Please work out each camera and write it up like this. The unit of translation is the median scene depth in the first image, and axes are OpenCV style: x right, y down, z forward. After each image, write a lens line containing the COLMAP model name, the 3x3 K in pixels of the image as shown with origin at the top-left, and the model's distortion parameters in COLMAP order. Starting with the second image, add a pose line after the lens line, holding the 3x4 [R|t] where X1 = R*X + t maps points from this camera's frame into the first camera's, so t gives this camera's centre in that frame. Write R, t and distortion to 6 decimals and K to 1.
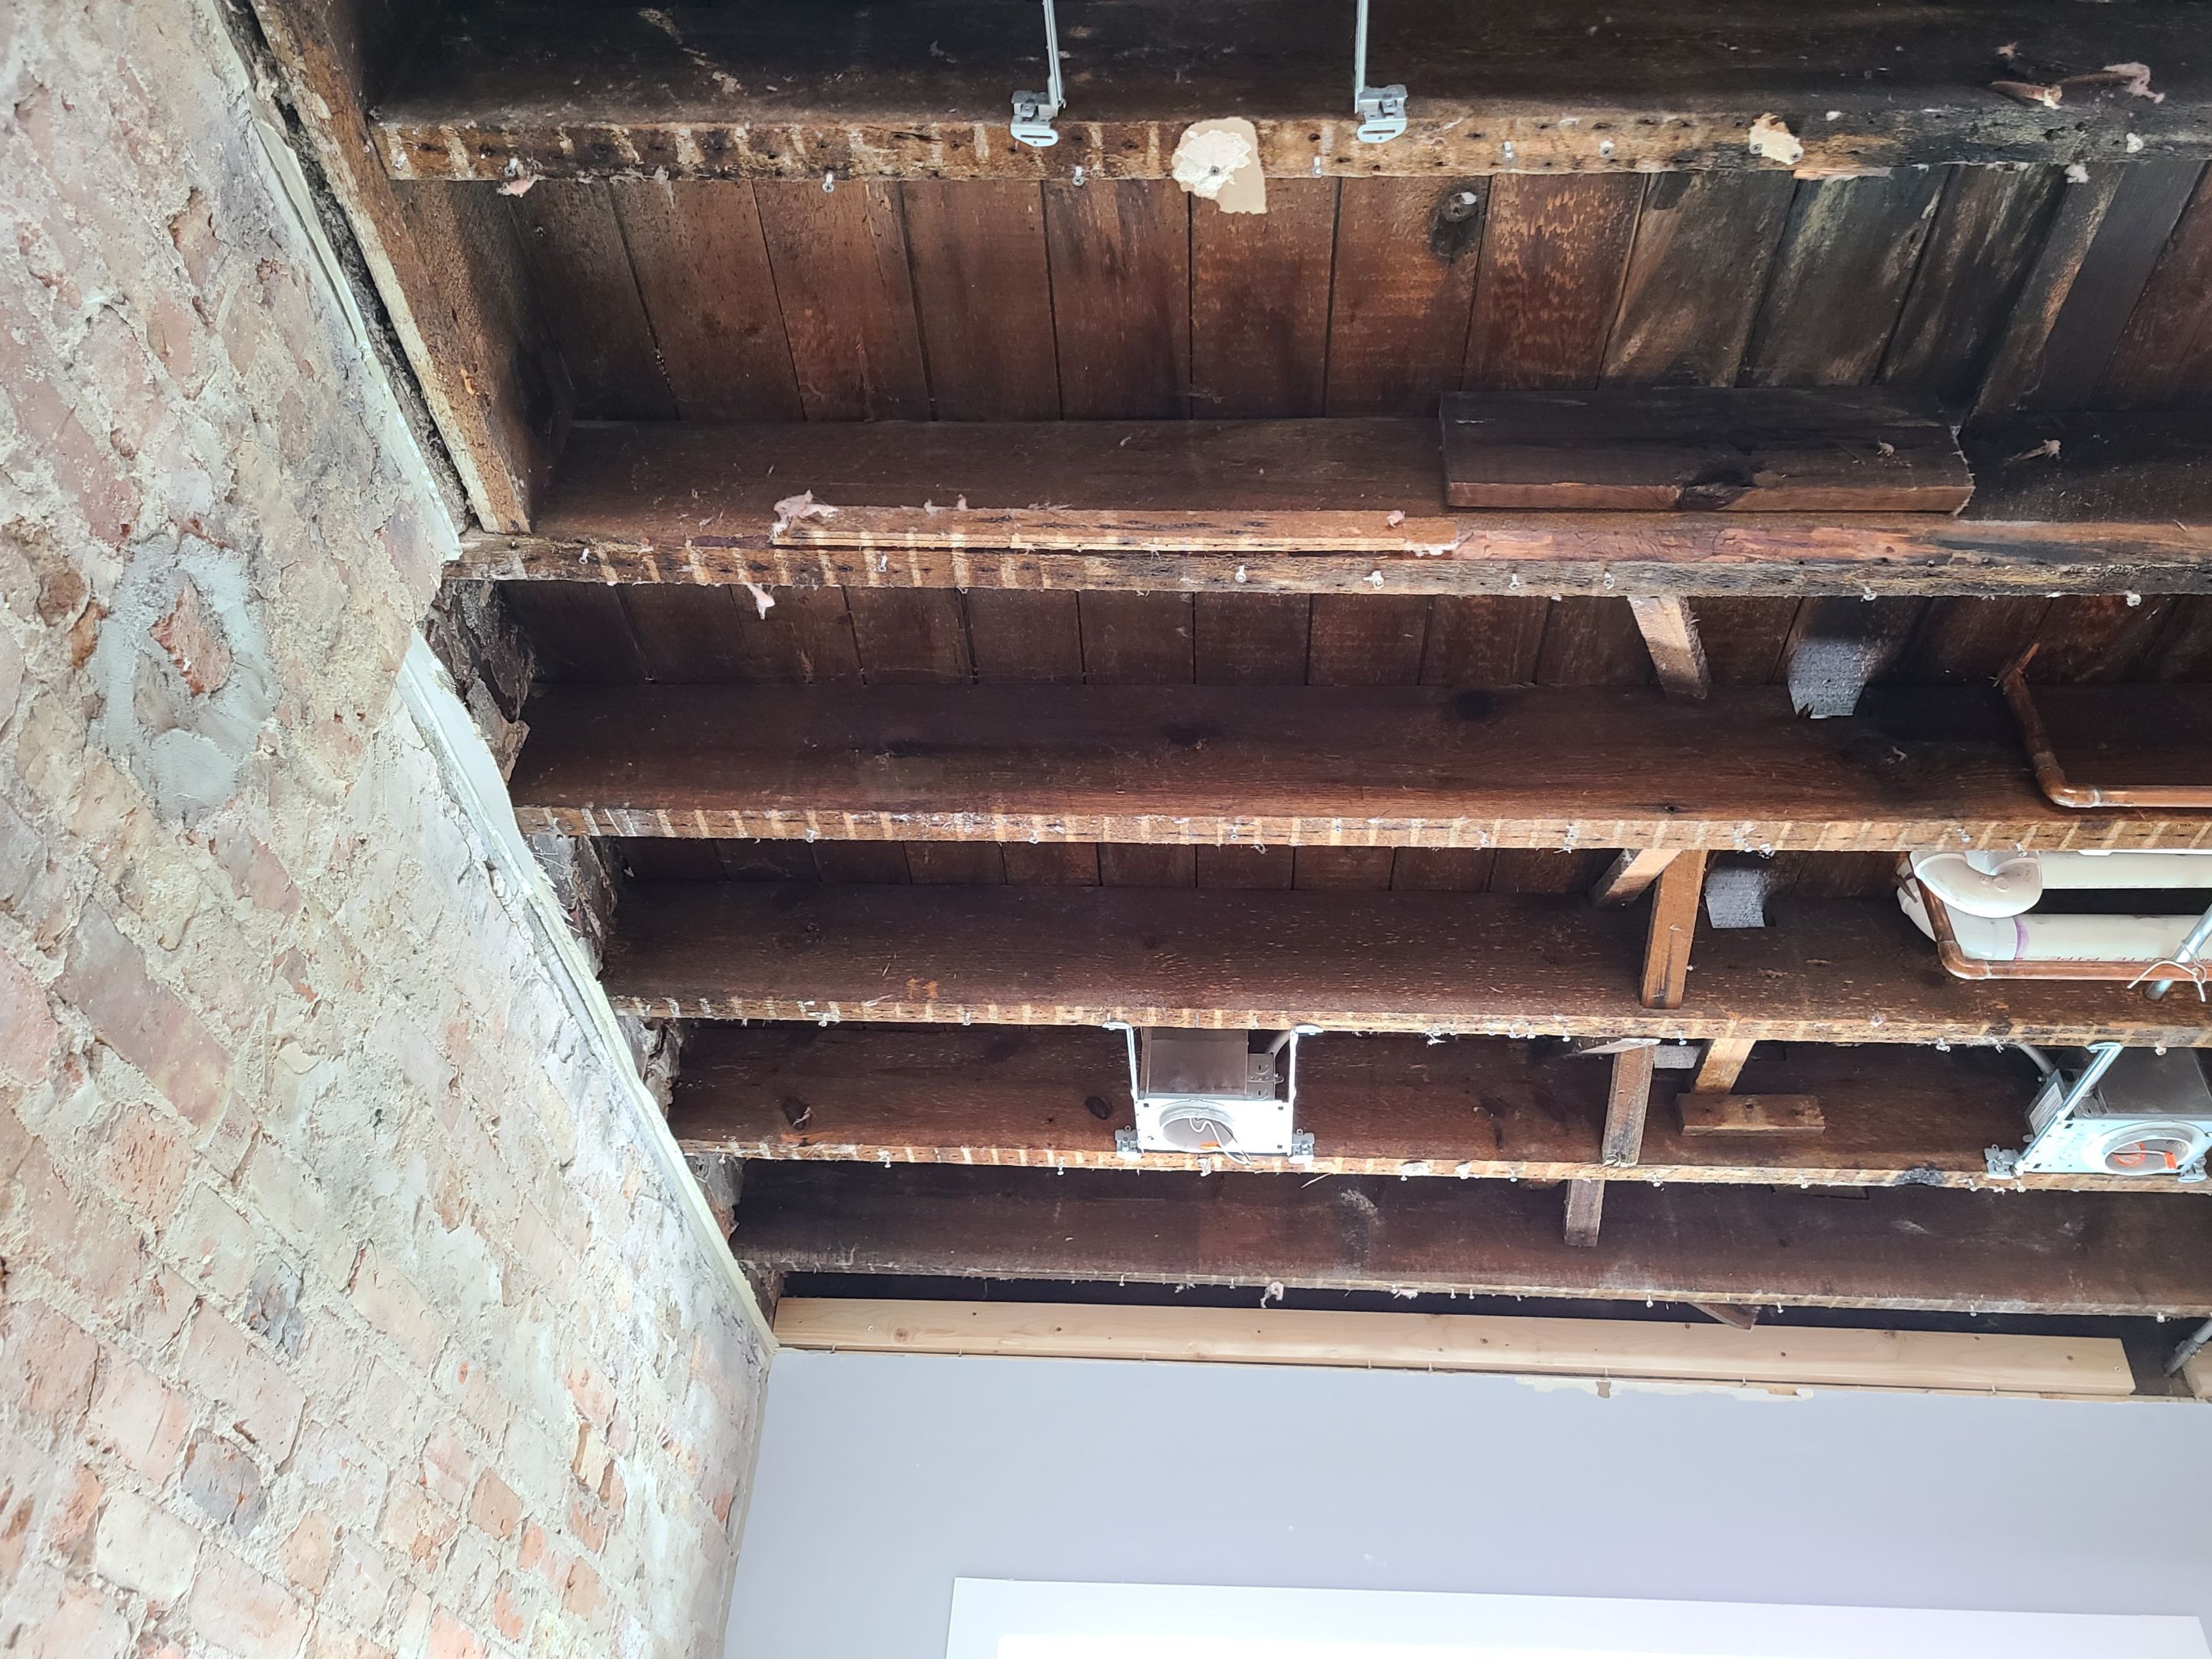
lens RADIAL K [[1711.8, 0, 1098.4], [0, 1711.8, 815.7], [0, 0, 1]] dist [0.062117, -0.051925]
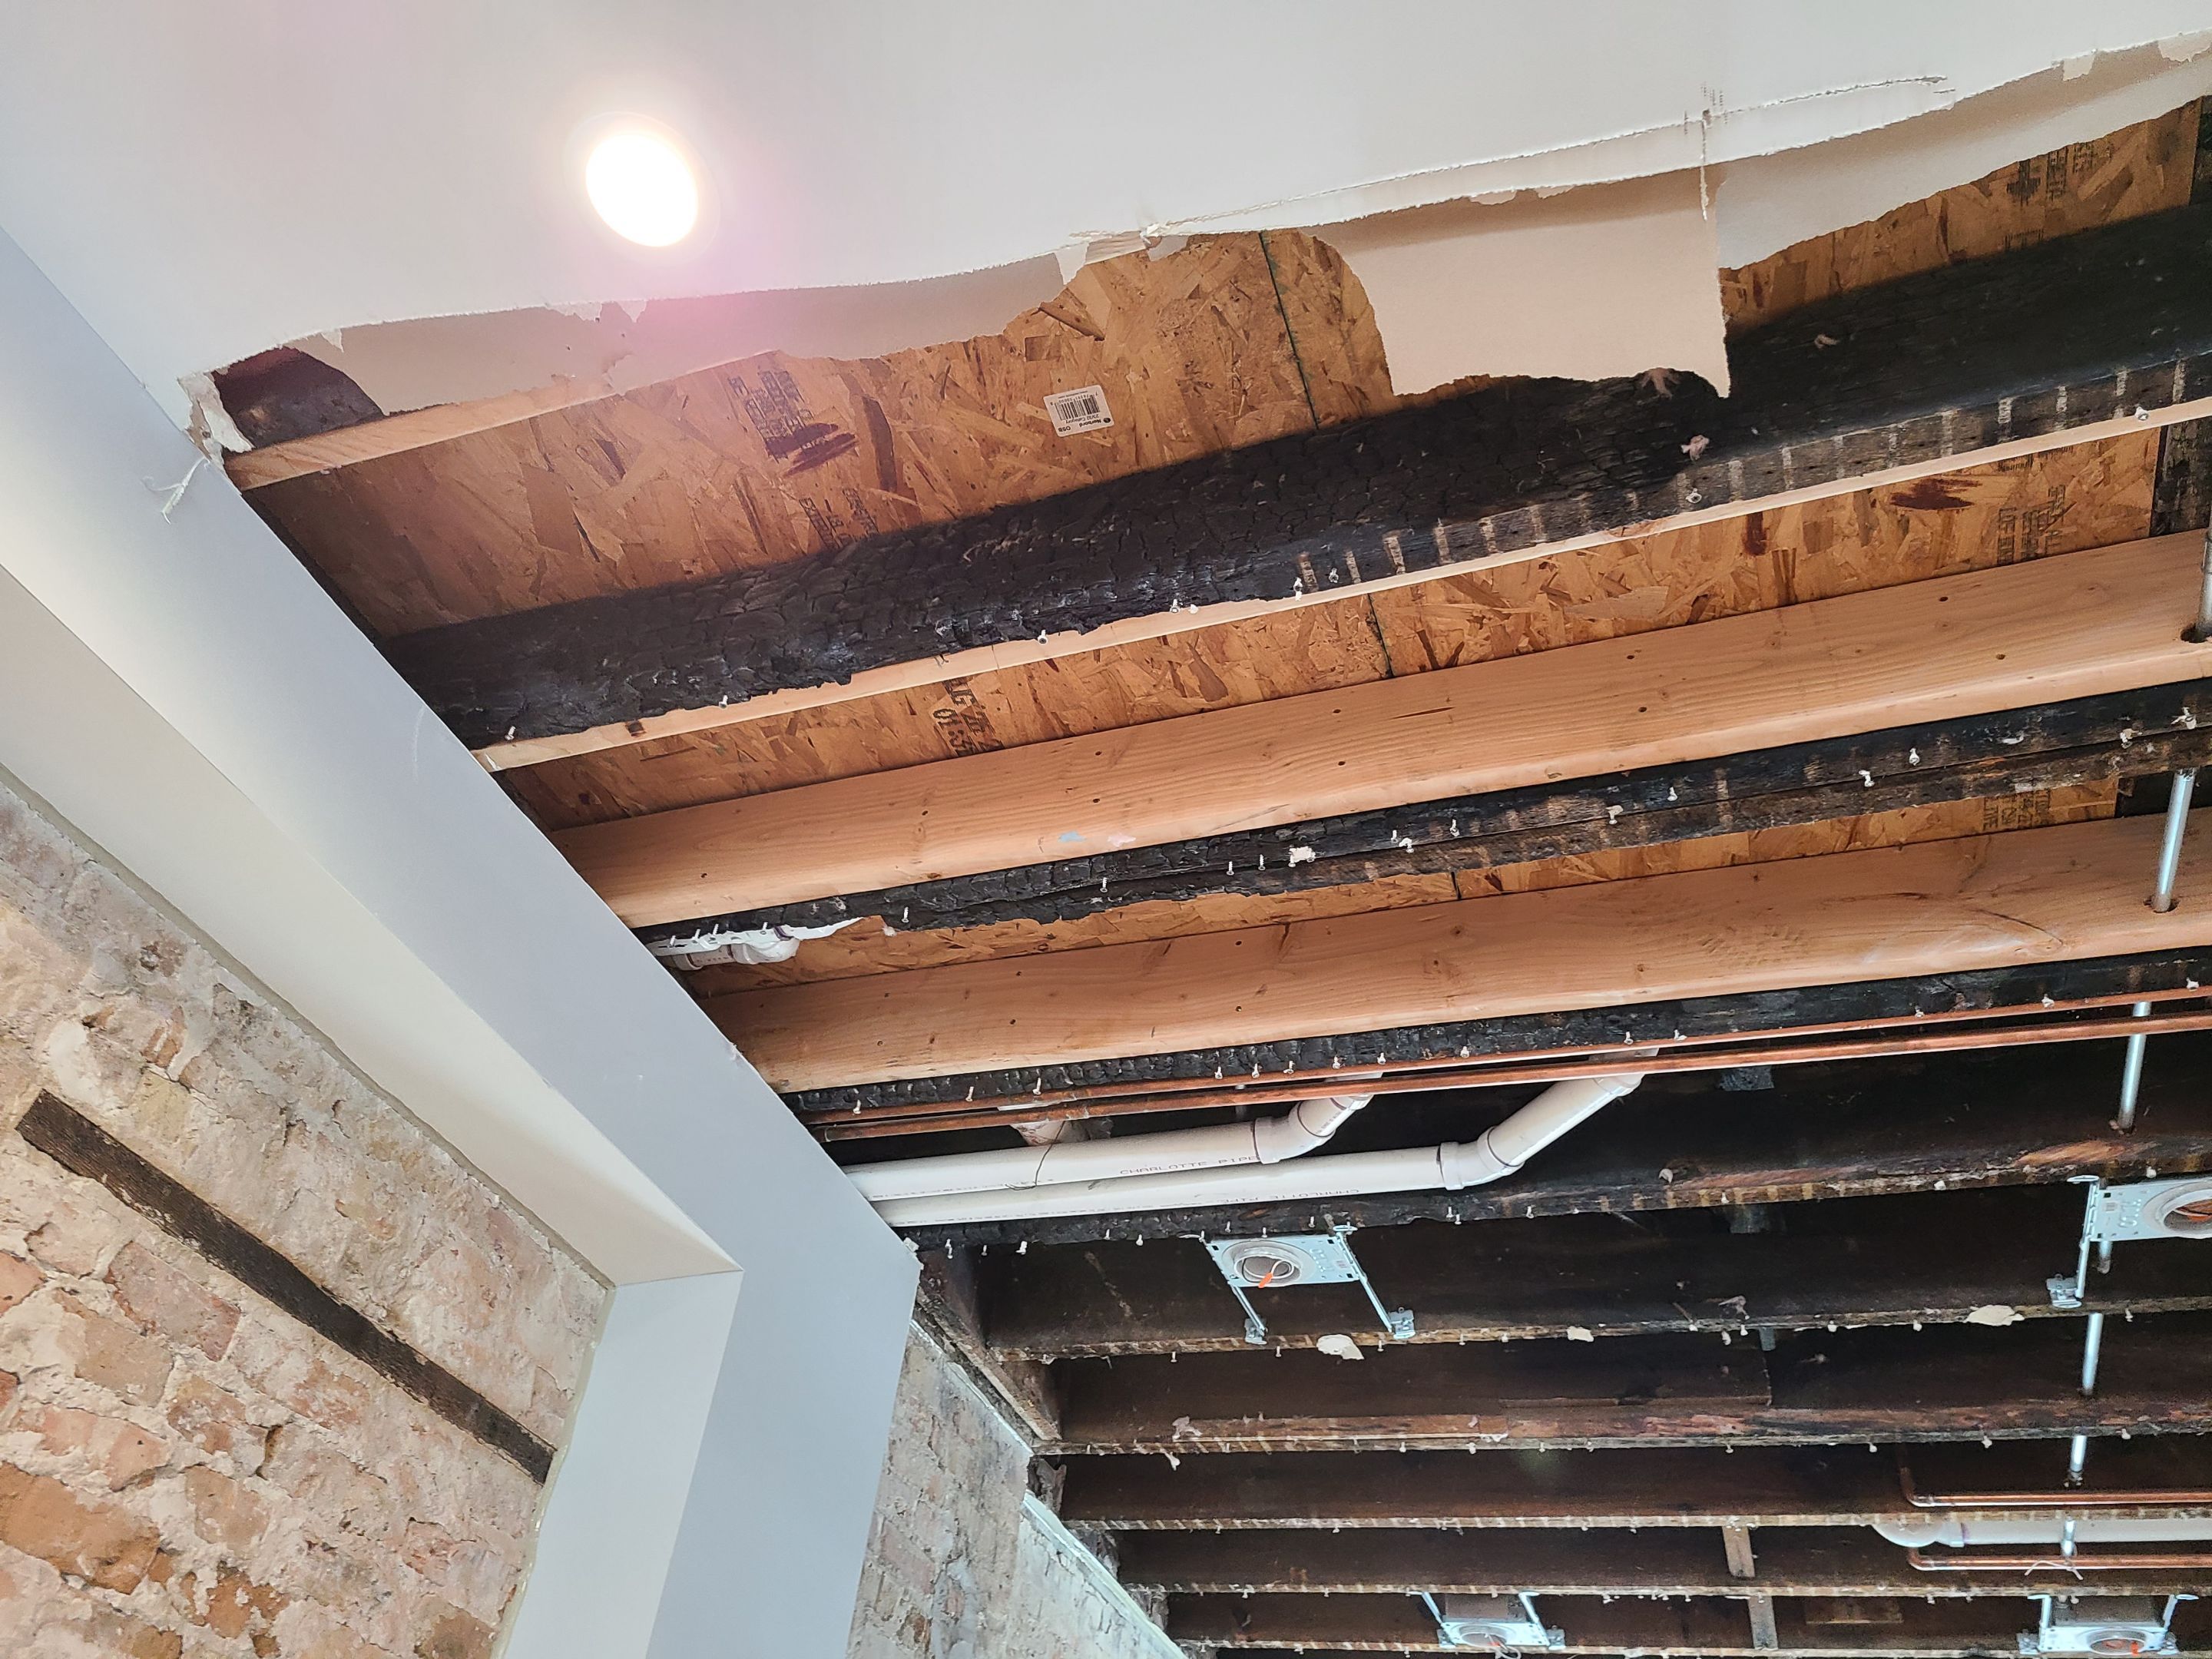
lens RADIAL K [[1661.1, 0, 1085.6], [0, 1661.1, 837.7], [0, 0, 1]] dist [0.058714, -0.042441]
pose [[0.953581, -0.157878, -0.256433, 0.256357], [0.140174, 0.986382, -0.086028, -0.541865], [0.266523, 0.046089, 0.962726, -0.753825]]
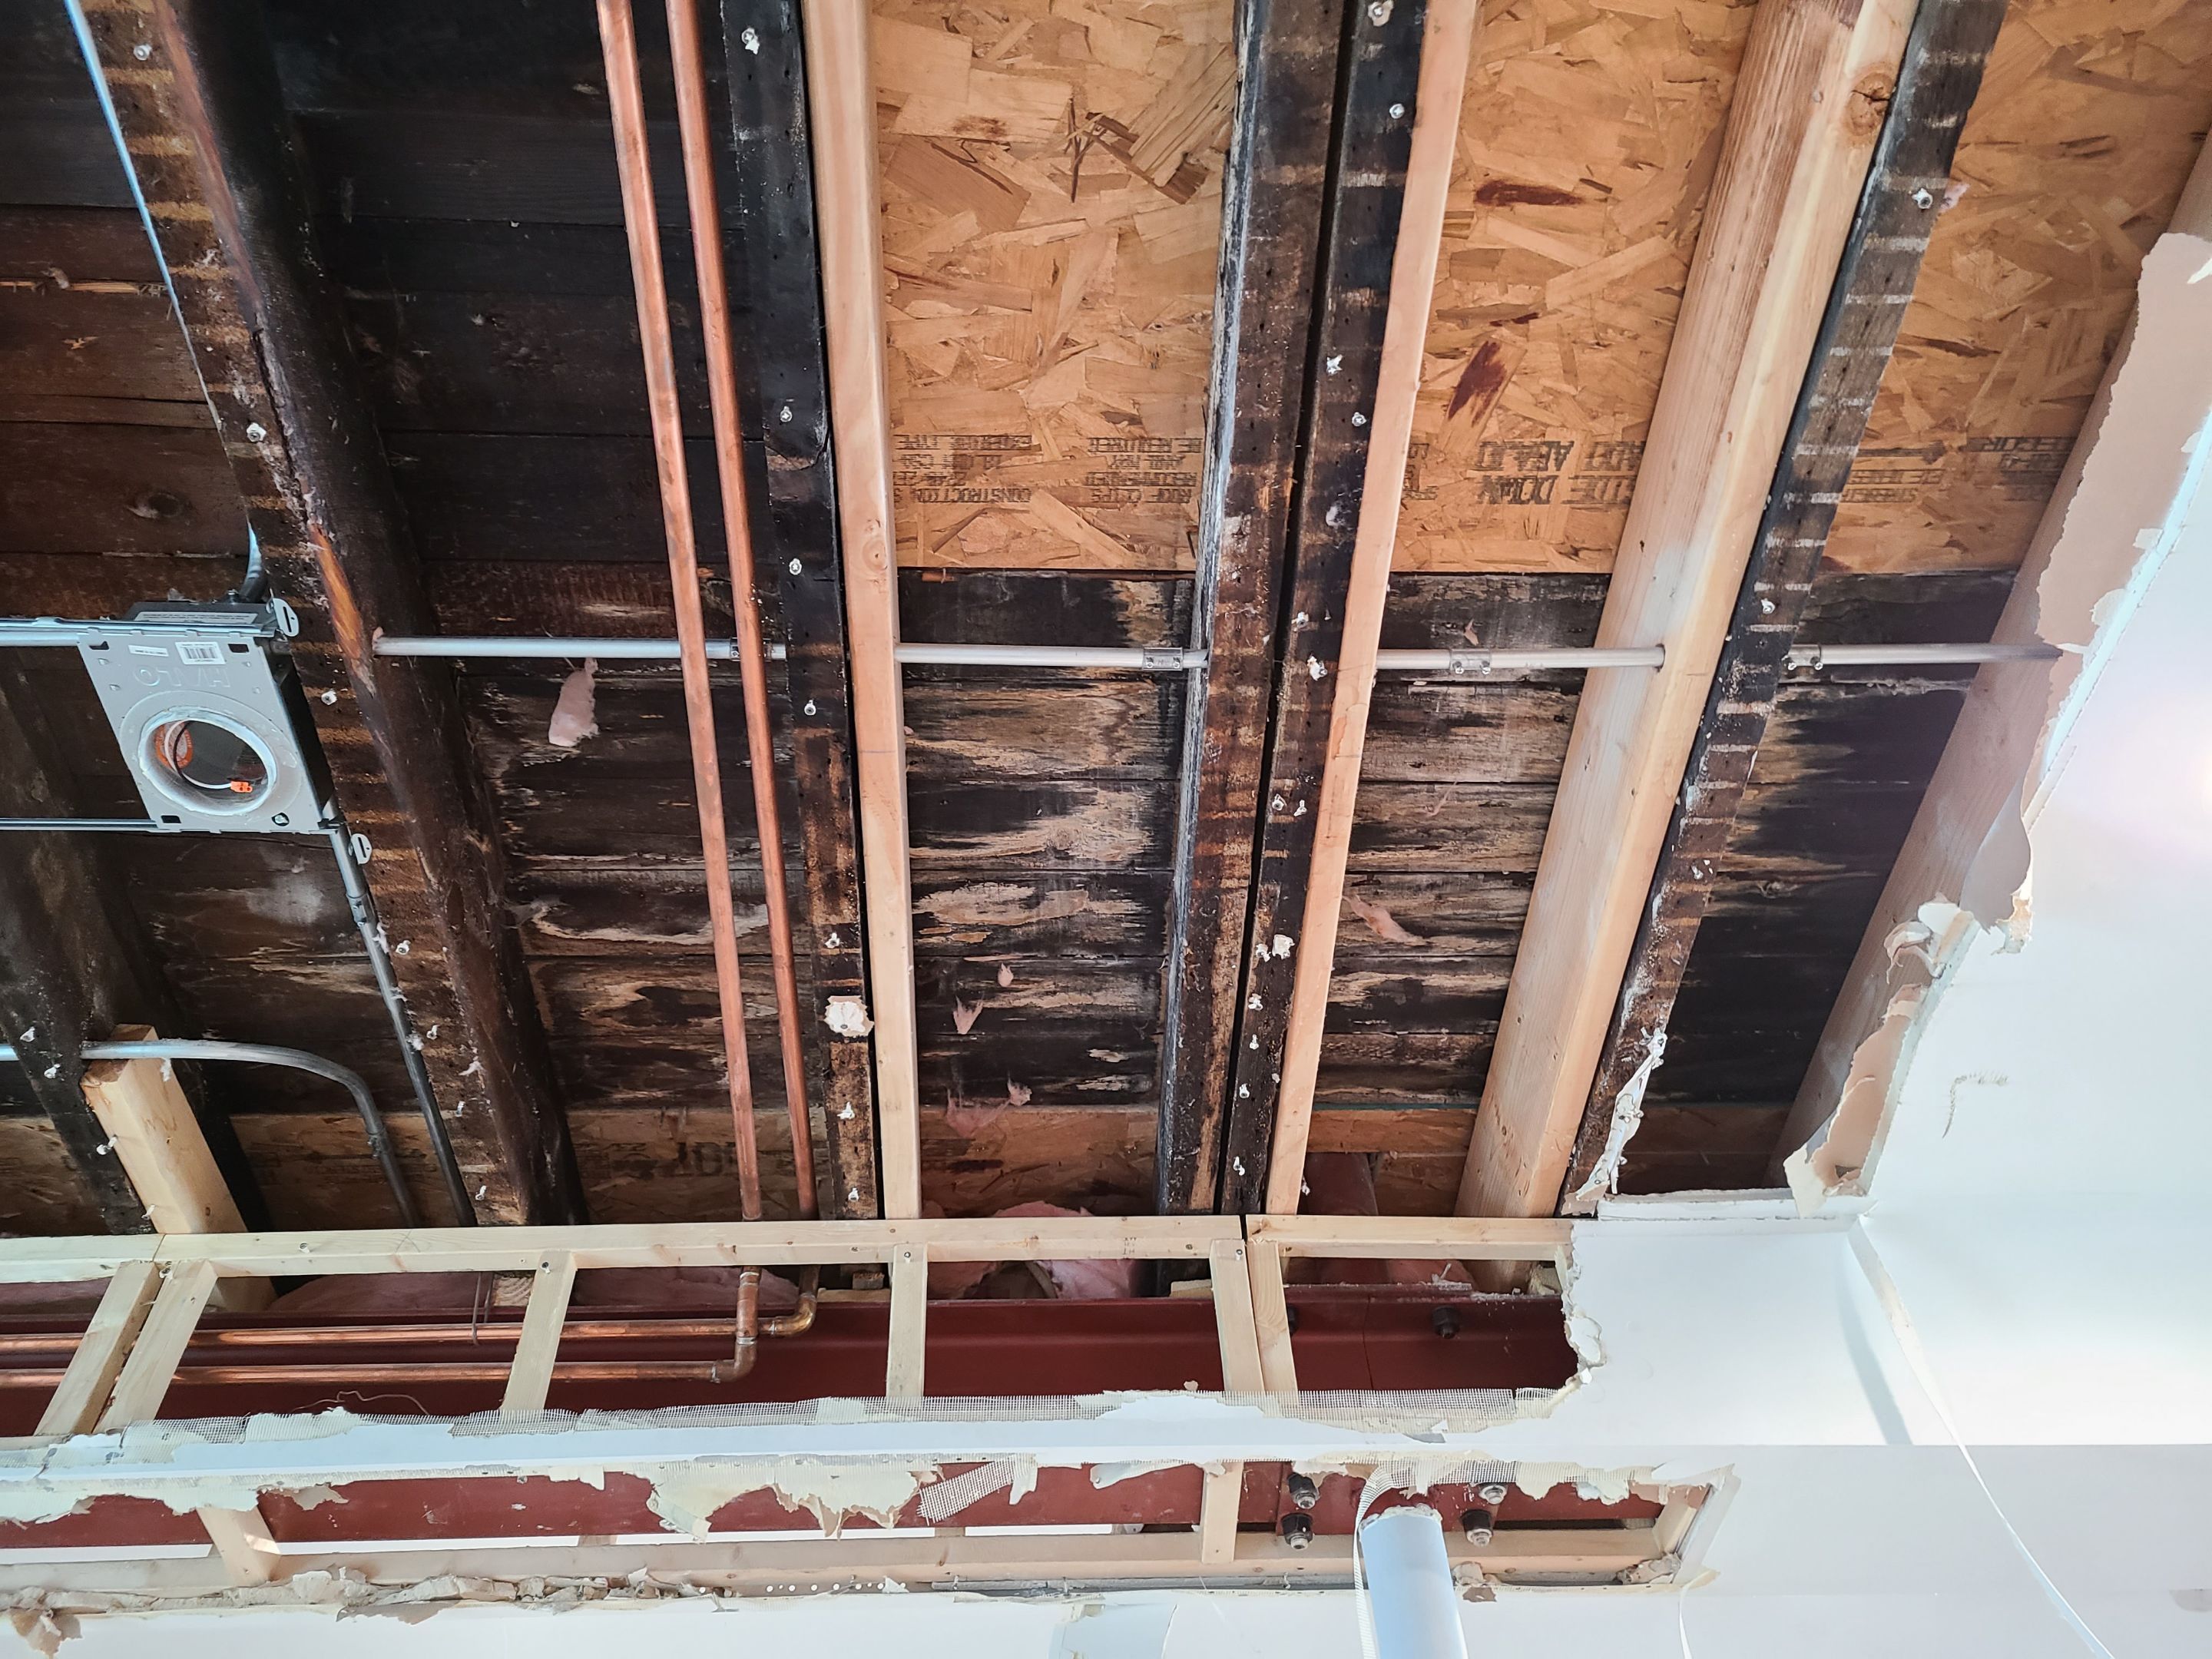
lens RADIAL K [[1659.7, 0, 1073.5], [0, 1659.7, 837.0], [0, 0, 1]] dist [0.056240, -0.026180]
pose [[-0.080093, 0.744882, 0.662371, 0.145971], [-0.598985, 0.495182, -0.629295, -0.065859], [-0.796745, -0.447152, 0.406513, -0.129936]]
